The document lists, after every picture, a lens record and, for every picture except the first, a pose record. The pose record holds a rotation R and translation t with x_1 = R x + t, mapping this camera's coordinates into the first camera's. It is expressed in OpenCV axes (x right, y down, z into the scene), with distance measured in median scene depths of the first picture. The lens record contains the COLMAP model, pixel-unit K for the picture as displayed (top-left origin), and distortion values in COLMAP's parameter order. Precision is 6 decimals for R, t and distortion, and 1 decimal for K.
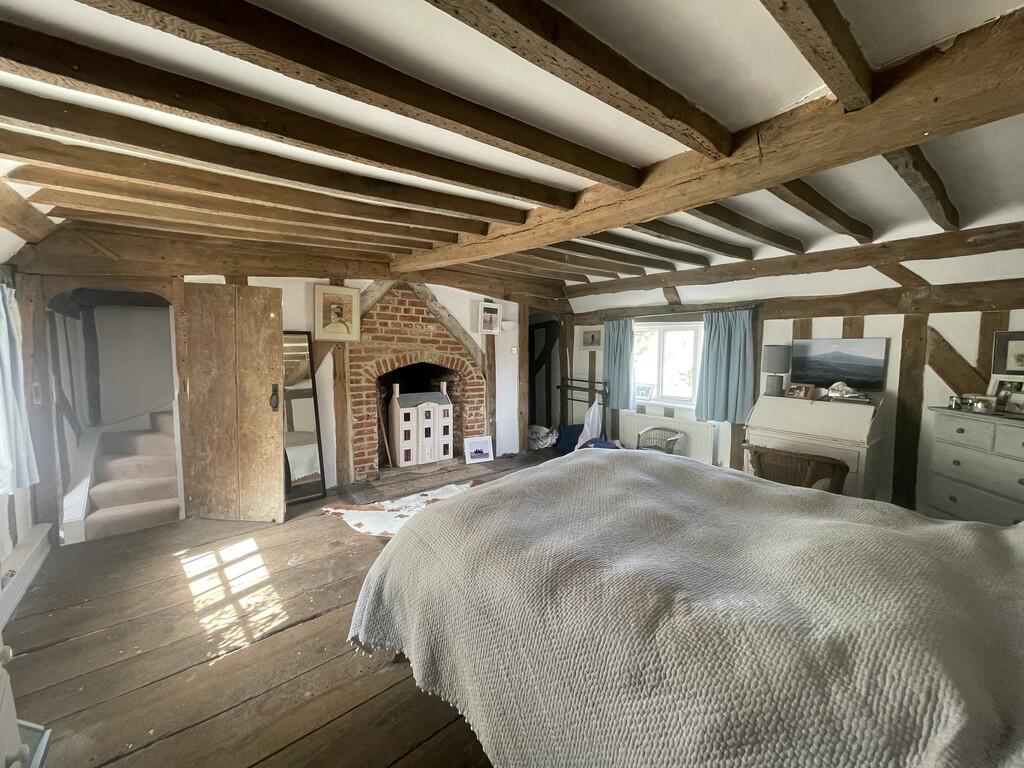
lens RADIAL K [[409.5, 0, 507.8], [0, 409.5, 388.0], [0, 0, 1]] dist [0.000723, -0.000014]
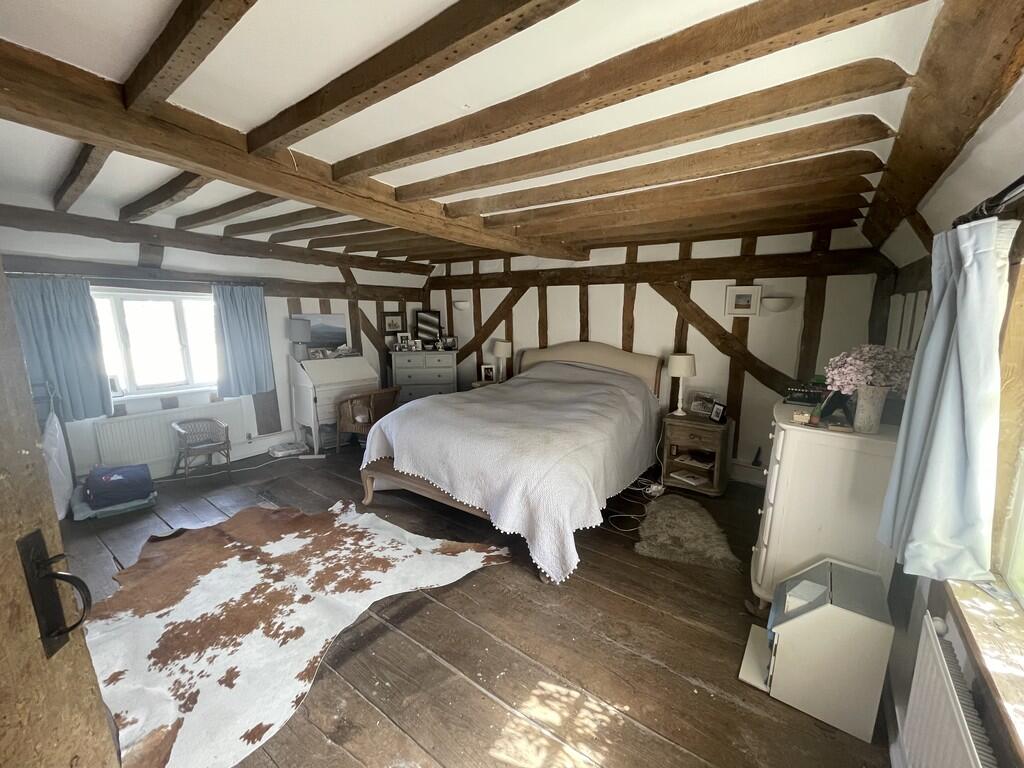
lens RADIAL K [[409.5, 0, 507.8], [0, 409.5, 388.0], [0, 0, 1]] dist [0.000723, -0.000014]
pose [[-0.239015, -0.170384, 0.955950, -0.820519], [0.097155, 0.975348, 0.198133, -0.099924], [-0.966143, 0.140232, -0.216569, 0.803942]]
